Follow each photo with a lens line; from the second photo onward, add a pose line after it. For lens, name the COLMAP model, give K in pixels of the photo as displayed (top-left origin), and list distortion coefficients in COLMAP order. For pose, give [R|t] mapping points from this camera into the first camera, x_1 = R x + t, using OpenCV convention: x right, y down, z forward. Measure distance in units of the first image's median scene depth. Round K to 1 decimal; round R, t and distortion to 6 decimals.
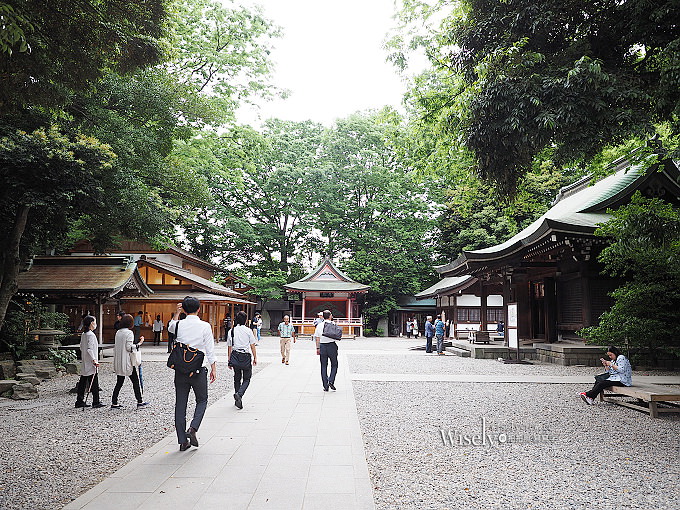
lens RADIAL K [[553.3, 0, 340.0], [0, 553.3, 255.0], [0, 0, 1]] dist [0.000866, 0.000346]
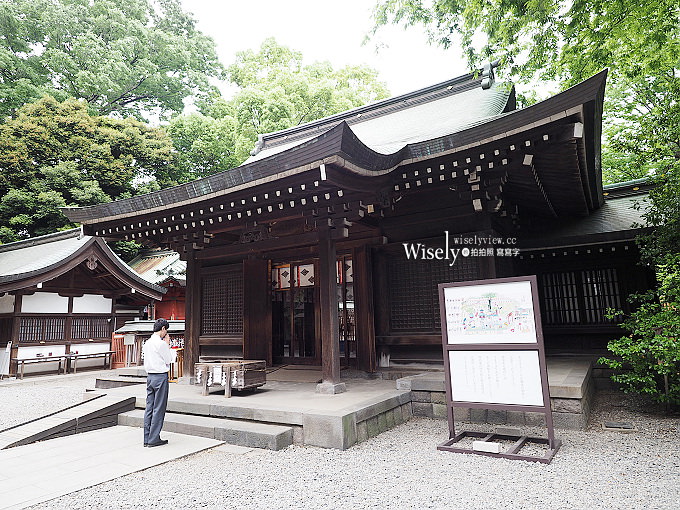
lens RADIAL K [[443.2, 0, 340.0], [0, 443.2, 255.0], [0, 0, 1]] dist [-0.000103, -0.000021]
pose [[0.518561, 0.108783, 0.848093, 0.005181], [-0.058146, 0.994064, -0.091954, 0.057362], [-0.853061, -0.001630, 0.521808, 0.513758]]
